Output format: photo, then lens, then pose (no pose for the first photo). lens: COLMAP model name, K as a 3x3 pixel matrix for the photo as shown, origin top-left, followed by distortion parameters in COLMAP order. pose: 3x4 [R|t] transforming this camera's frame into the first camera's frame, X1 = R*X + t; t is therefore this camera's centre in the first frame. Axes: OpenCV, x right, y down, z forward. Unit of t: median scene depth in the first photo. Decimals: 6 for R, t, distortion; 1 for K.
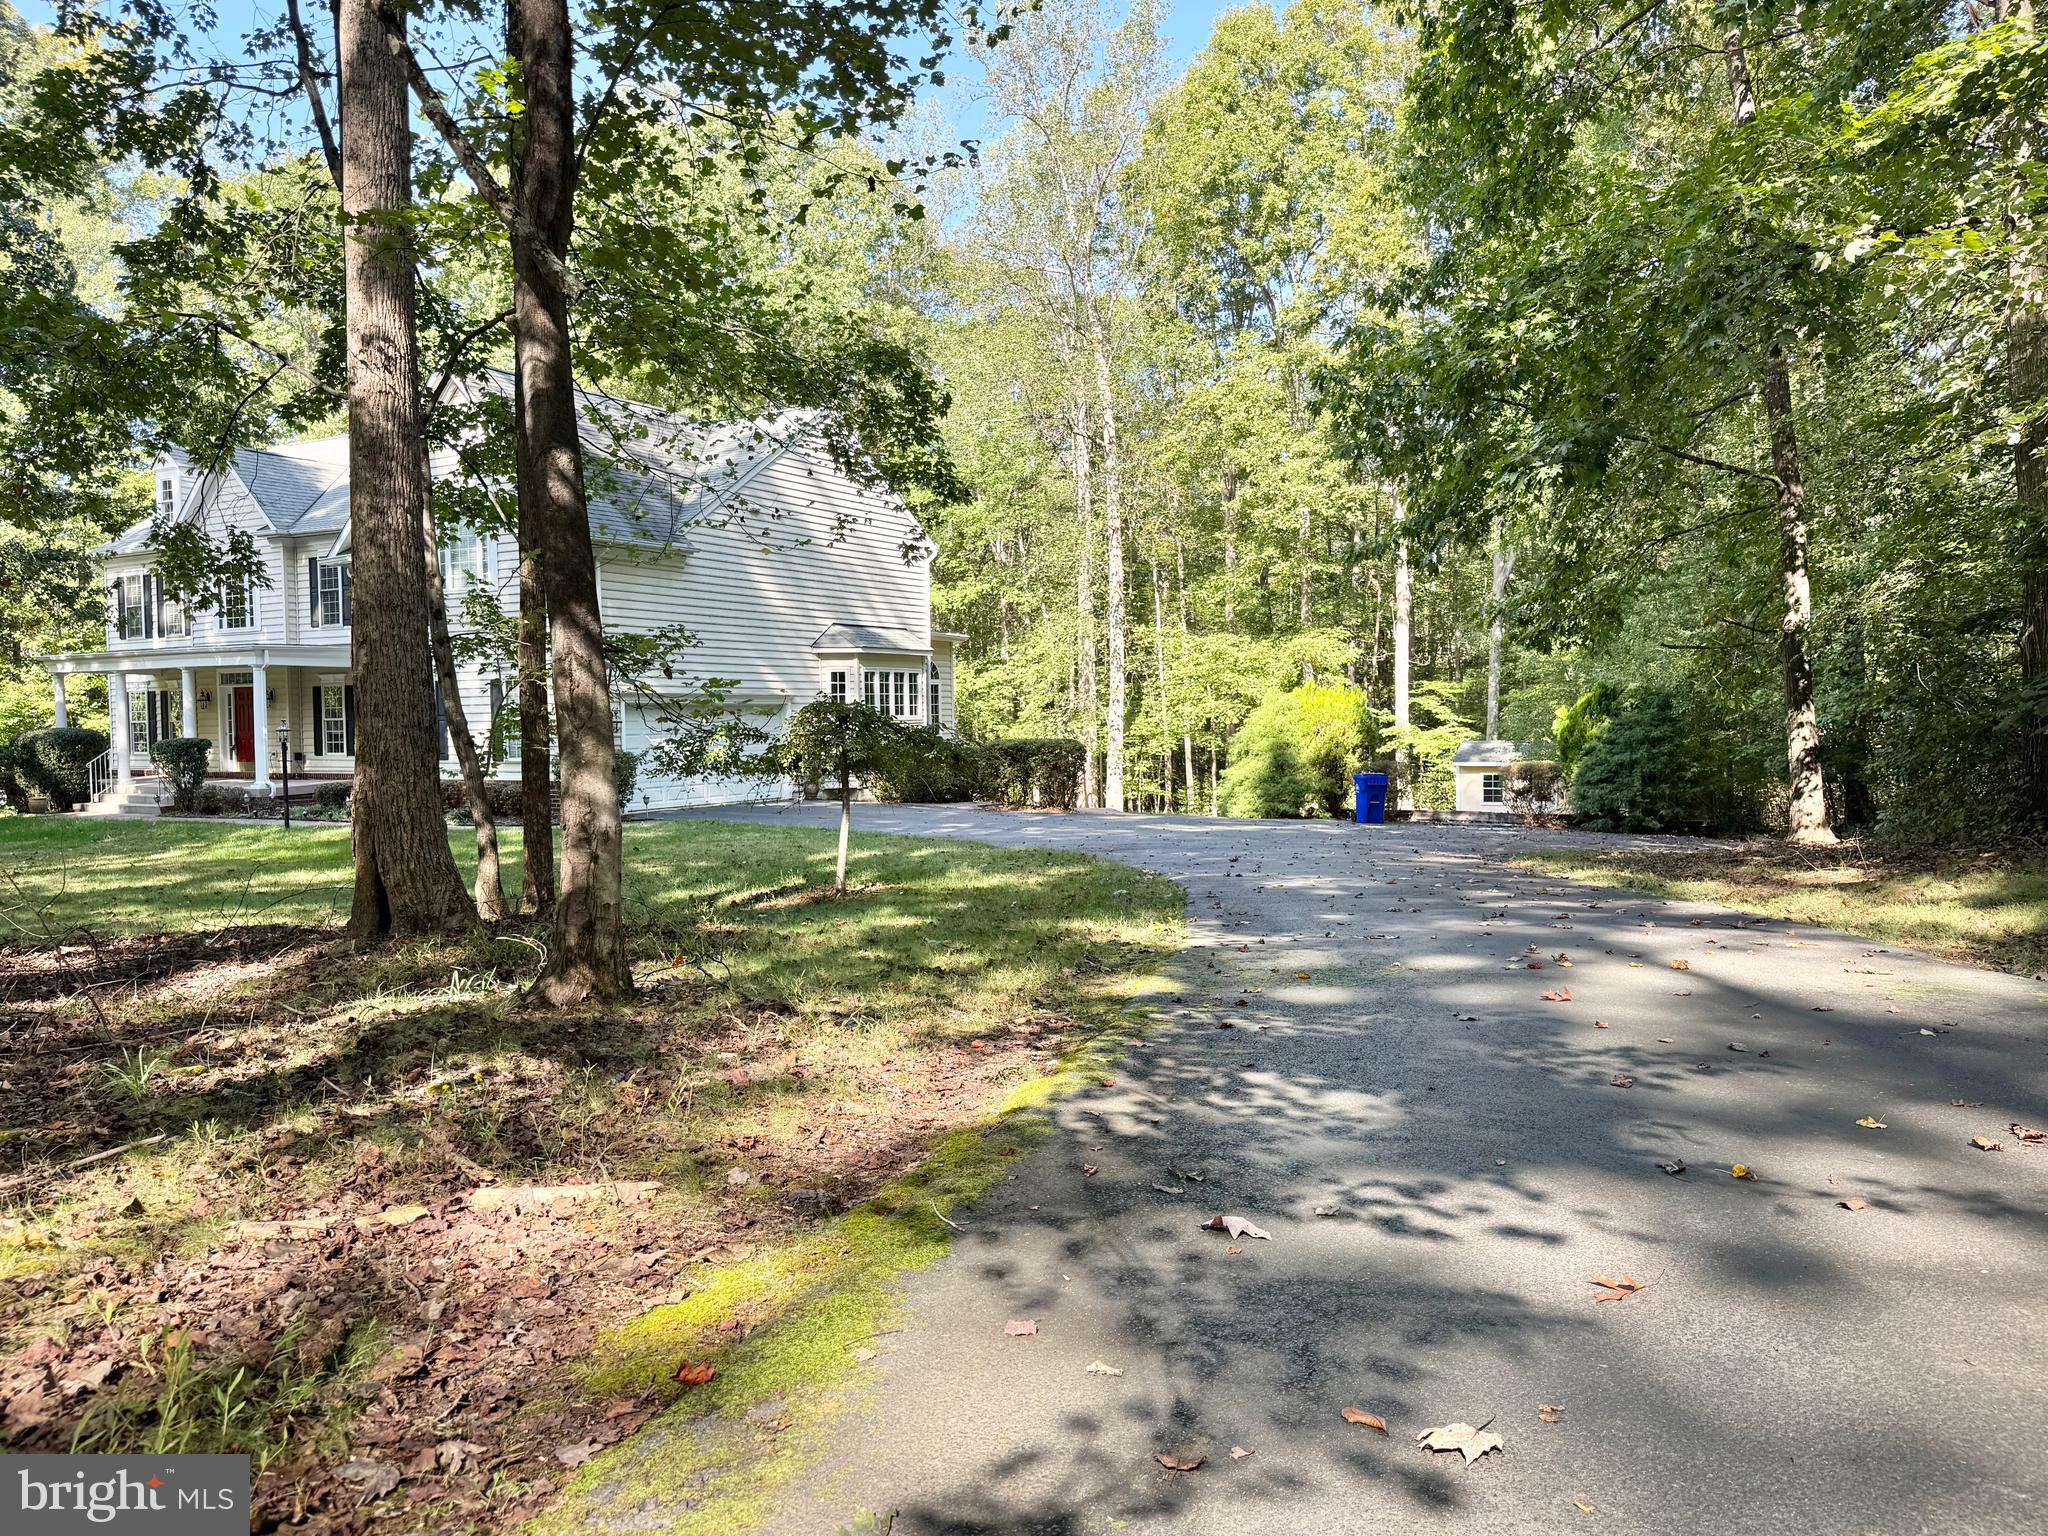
lens RADIAL K [[1422.2, 0, 989.0], [0, 1422.2, 772.7], [0, 0, 1]] dist [-0.001568, -0.003365]
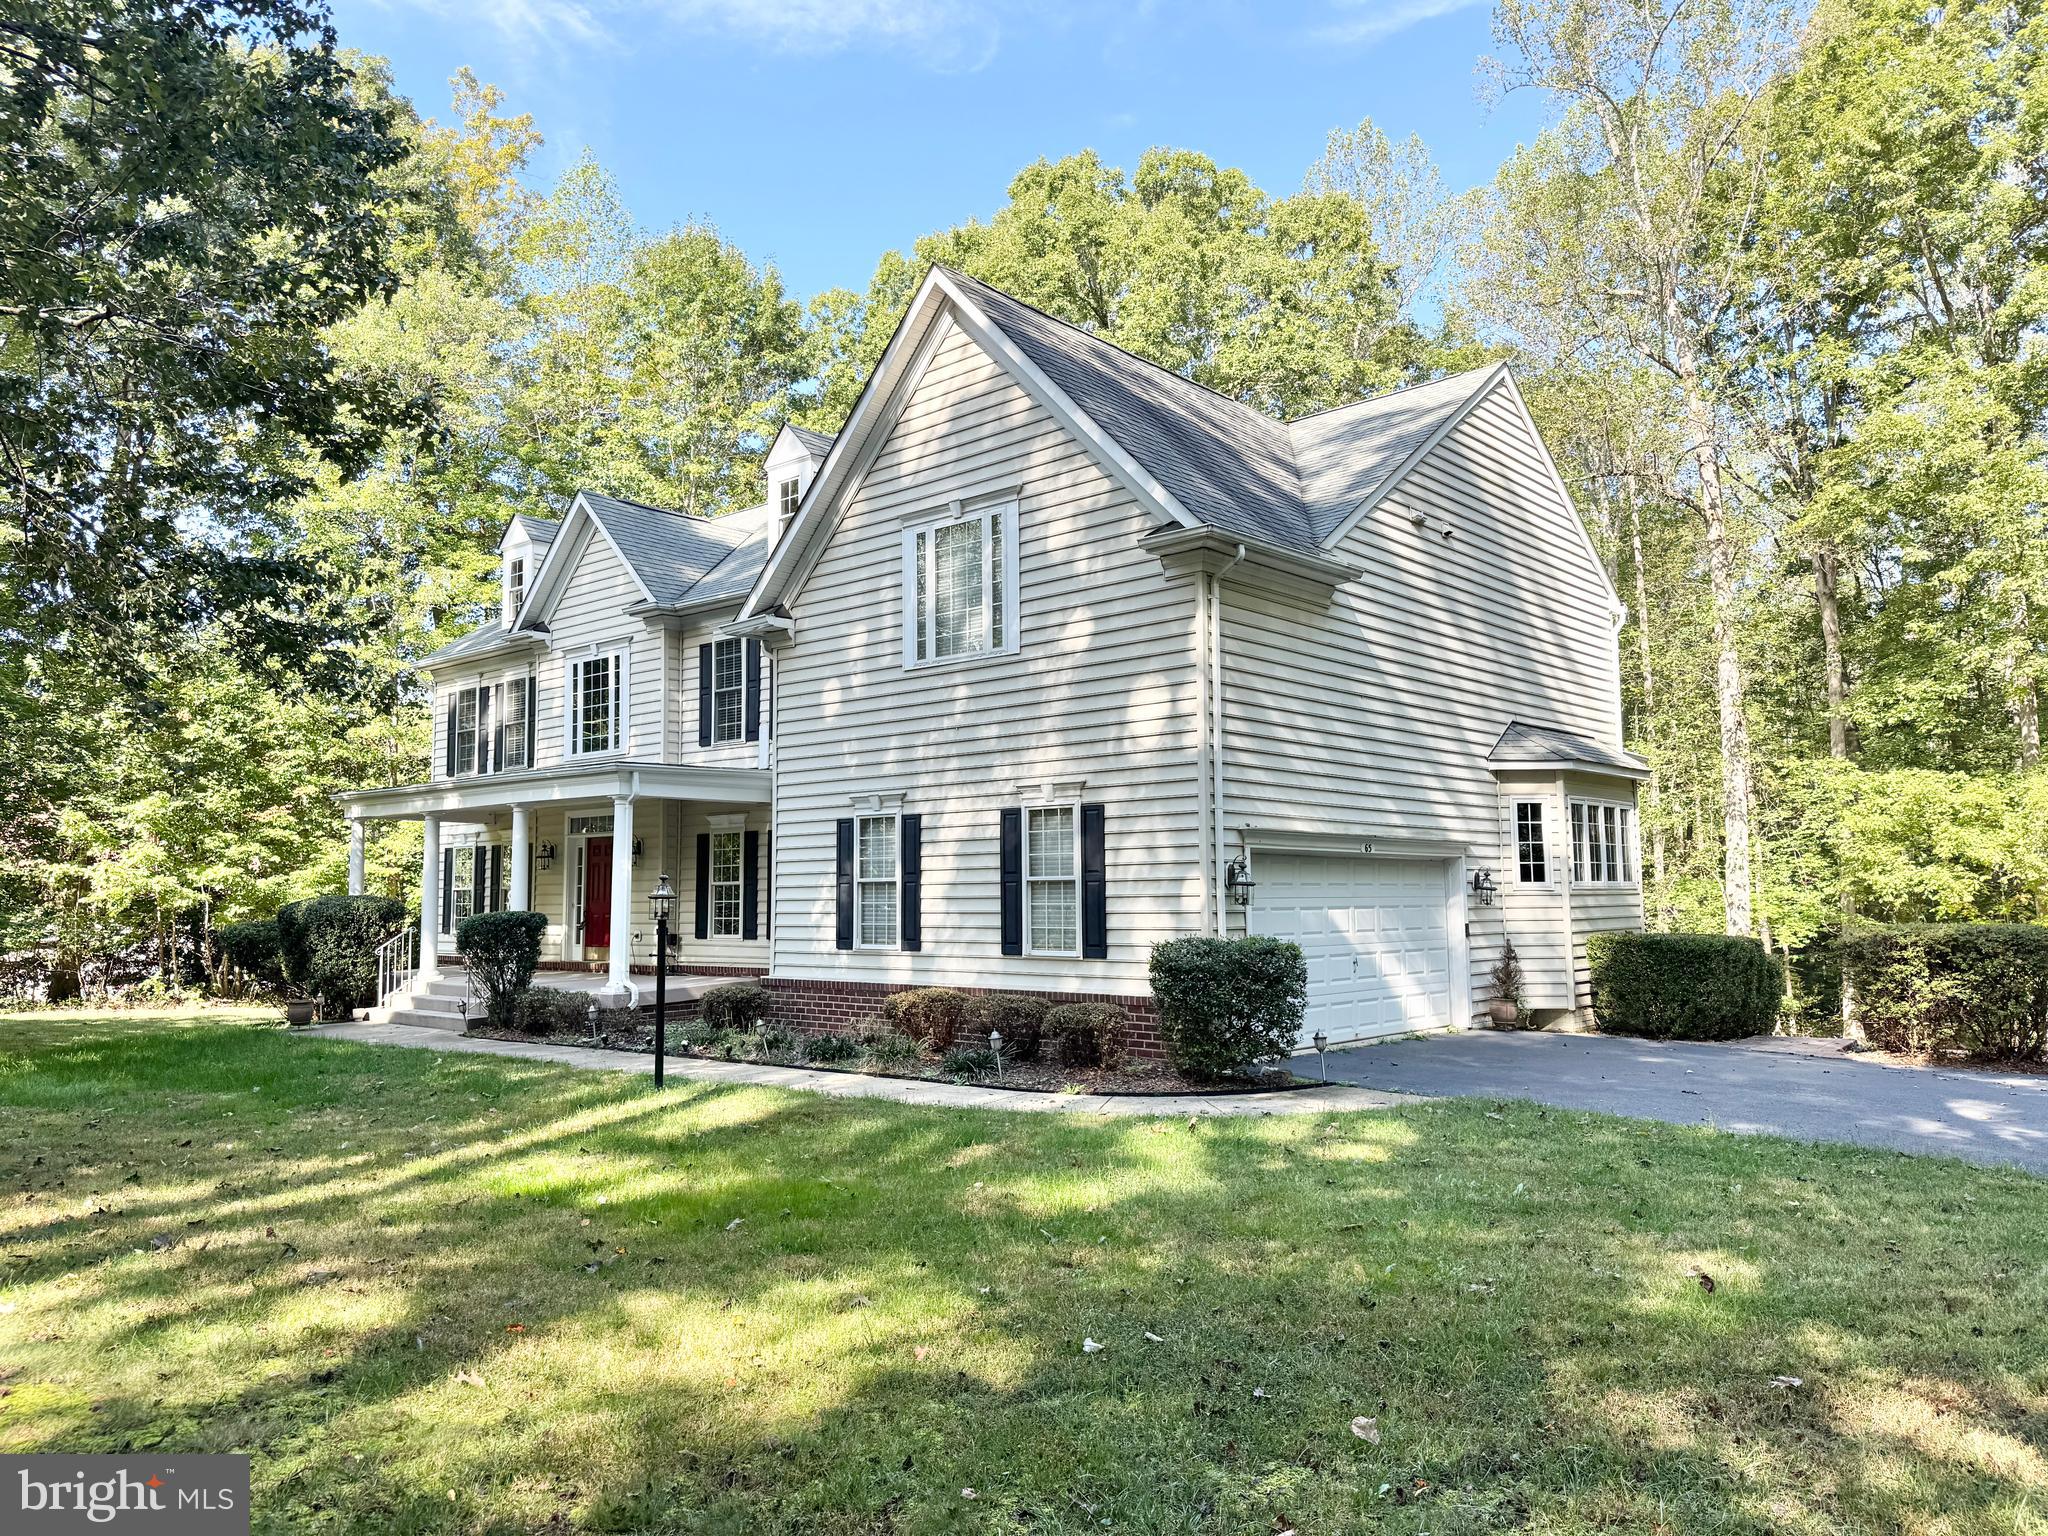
lens RADIAL K [[1403.1, 0, 1034.3], [0, 1403.1, 763.3], [0, 0, 1]] dist [0.094117, -0.154274]
pose [[0.982277, -0.015127, -0.186822, -0.200585], [-0.009541, 0.991410, -0.130439, -0.008737], [0.187190, 0.129910, 0.973696, 0.389324]]
